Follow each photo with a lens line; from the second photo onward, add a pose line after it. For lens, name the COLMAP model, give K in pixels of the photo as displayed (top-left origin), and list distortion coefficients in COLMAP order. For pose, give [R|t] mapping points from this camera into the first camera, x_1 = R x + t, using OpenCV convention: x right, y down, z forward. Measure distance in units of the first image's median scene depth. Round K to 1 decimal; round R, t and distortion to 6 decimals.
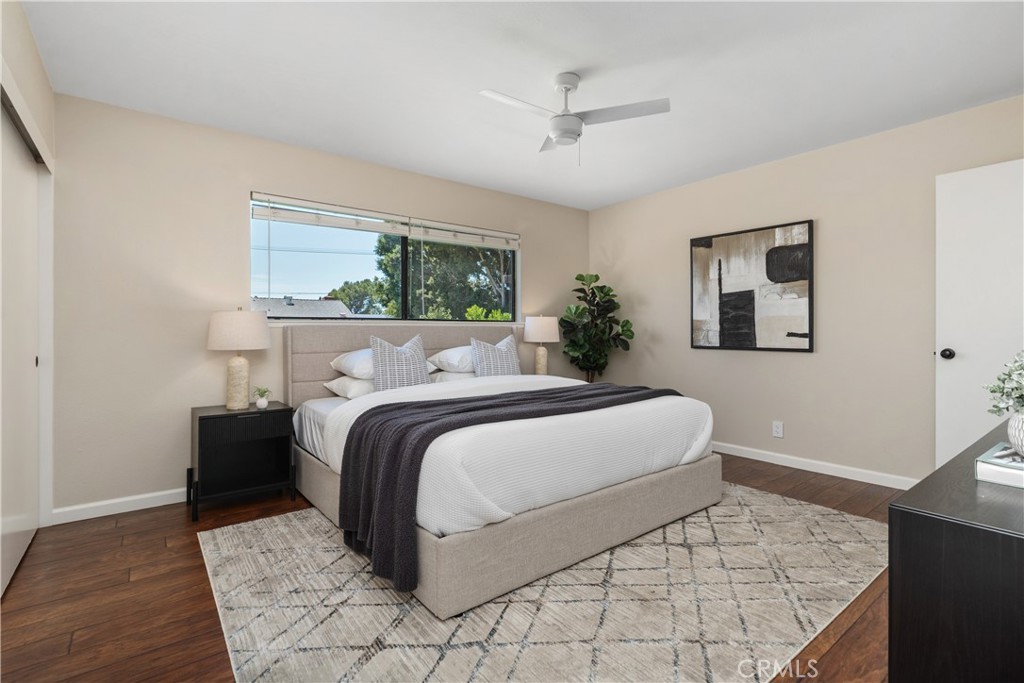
lens RADIAL K [[480.5, 0, 506.2], [0, 480.5, 335.7], [0, 0, 1]] dist [-0.001034, -0.000202]
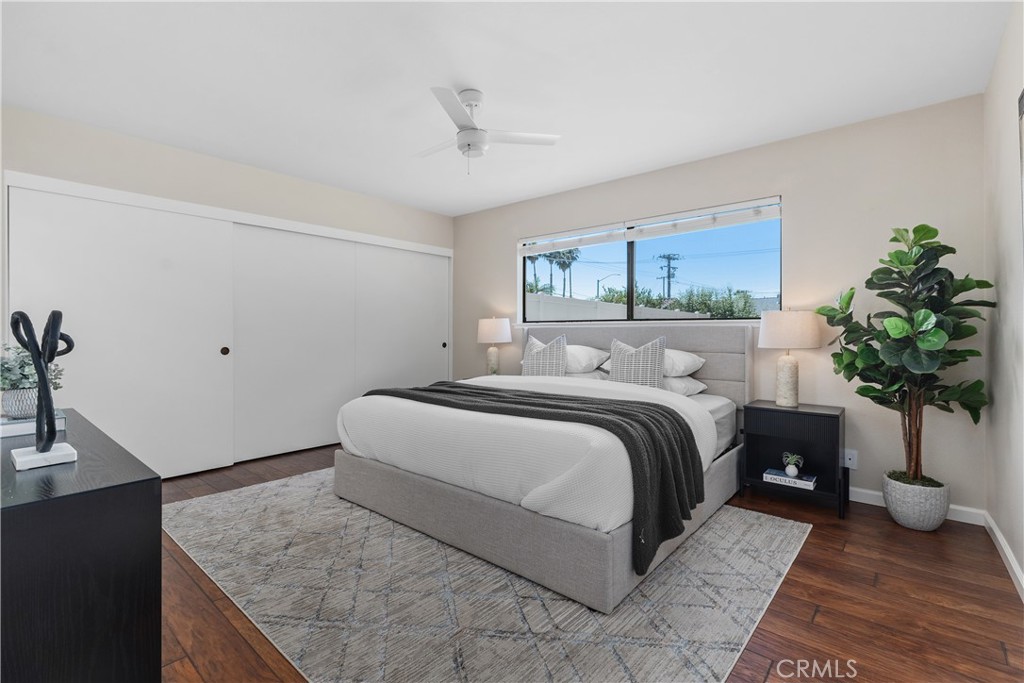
lens RADIAL K [[469.4, 0, 515.6], [0, 469.4, 336.2], [0, 0, 1]] dist [0.004285, 0.000322]
pose [[0.198377, 0.014016, -0.980026, 1.310481], [-0.009406, 0.999879, 0.012396, -0.017035], [0.980081, 0.006760, 0.198485, 1.005601]]
